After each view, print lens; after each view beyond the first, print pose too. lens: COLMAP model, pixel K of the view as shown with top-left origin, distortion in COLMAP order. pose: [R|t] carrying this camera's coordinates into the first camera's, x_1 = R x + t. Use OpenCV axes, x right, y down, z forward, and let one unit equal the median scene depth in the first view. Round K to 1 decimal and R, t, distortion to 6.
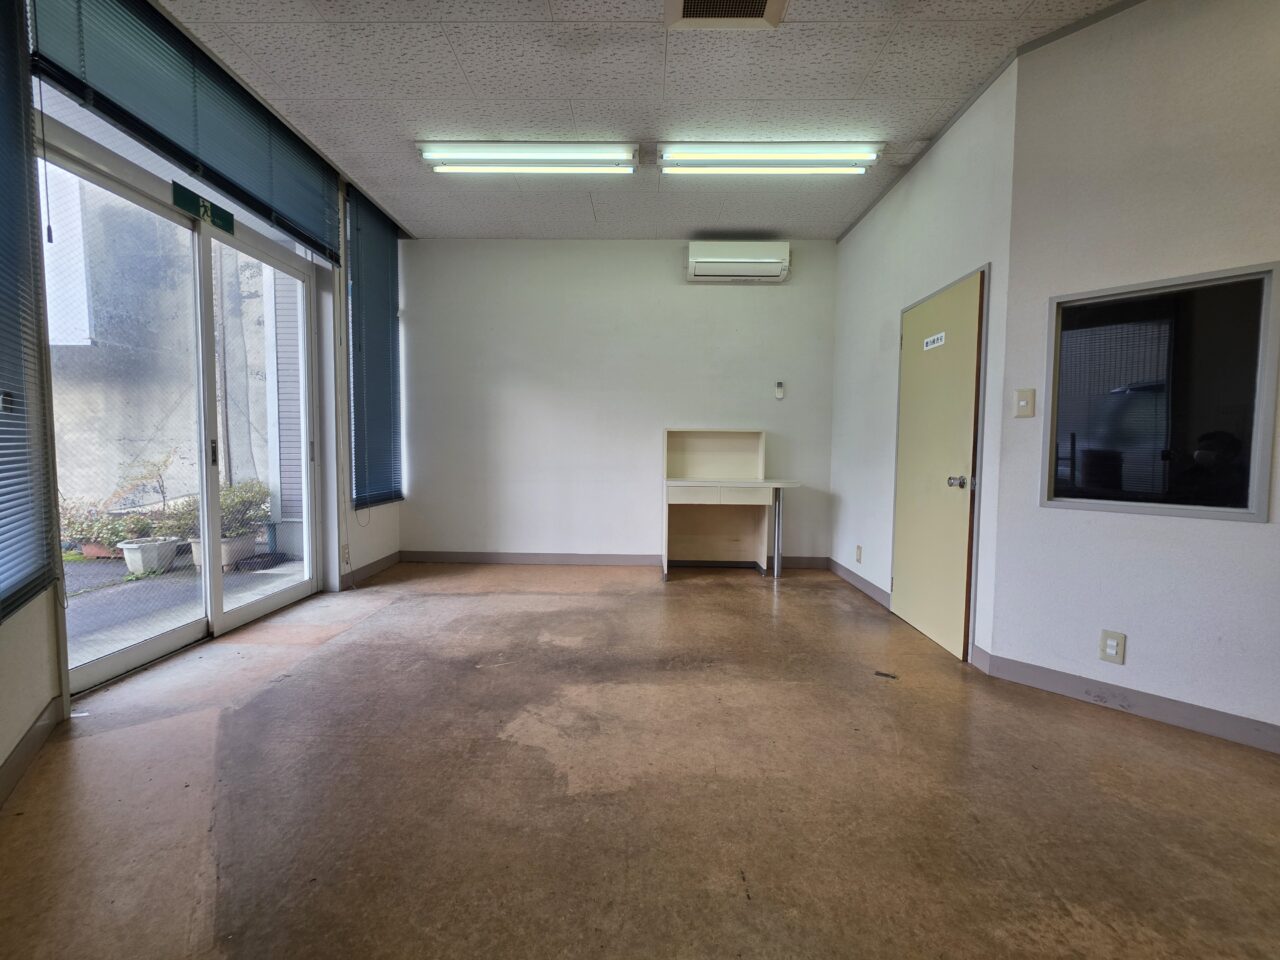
lens RADIAL K [[516.2, 0, 637.1], [0, 516.2, 475.6], [0, 0, 1]] dist [0.003013, 0.000537]
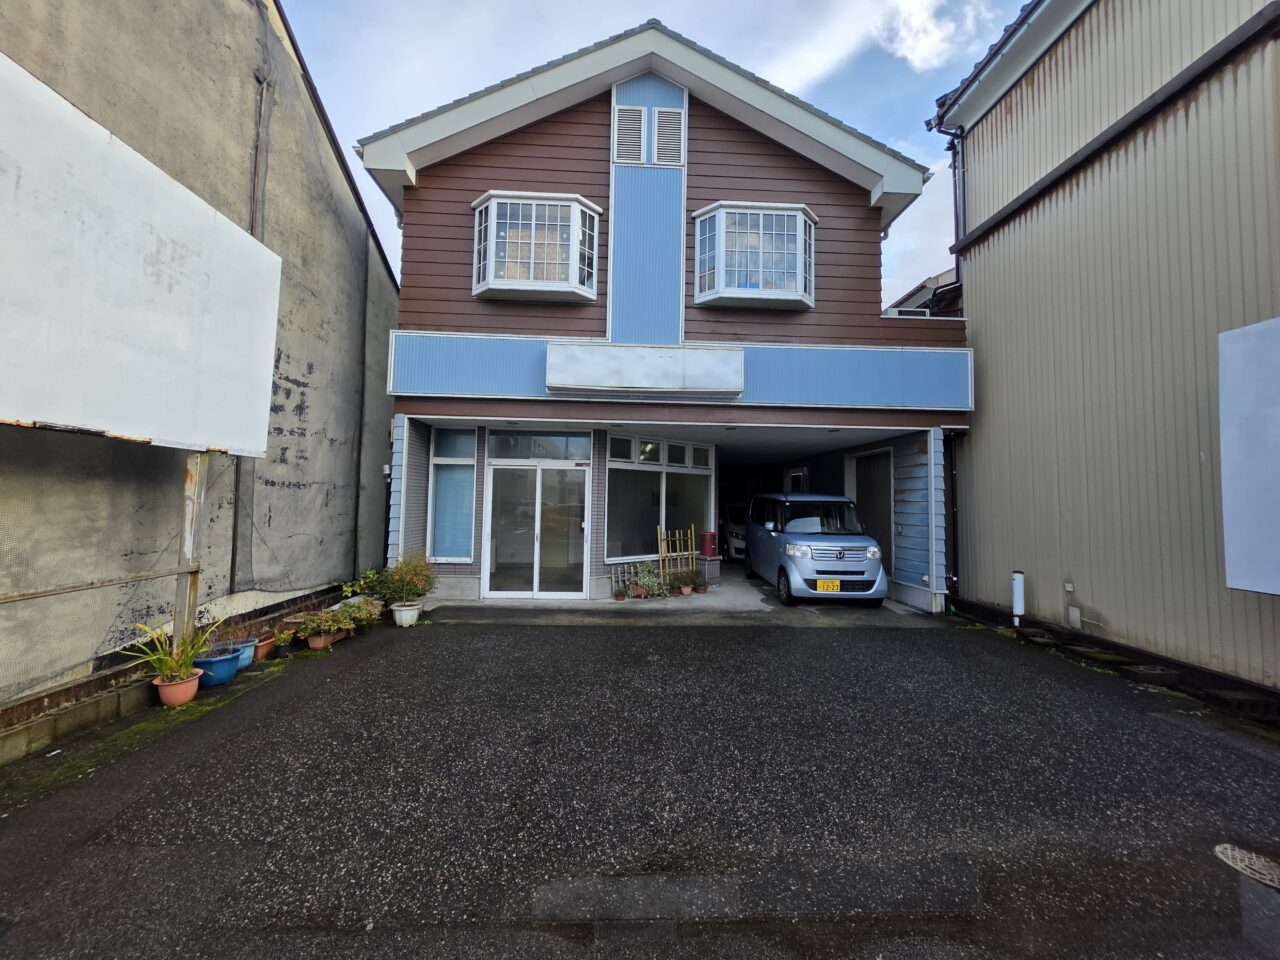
lens RADIAL K [[516.2, 0, 637.1], [0, 516.2, 475.6], [0, 0, 1]] dist [0.003013, 0.000537]
pose [[-0.056724, 0.044006, 0.997420, -0.416839], [0.034155, 0.998529, -0.042112, -0.029585], [-0.997805, 0.031678, -0.058144, 0.062925]]
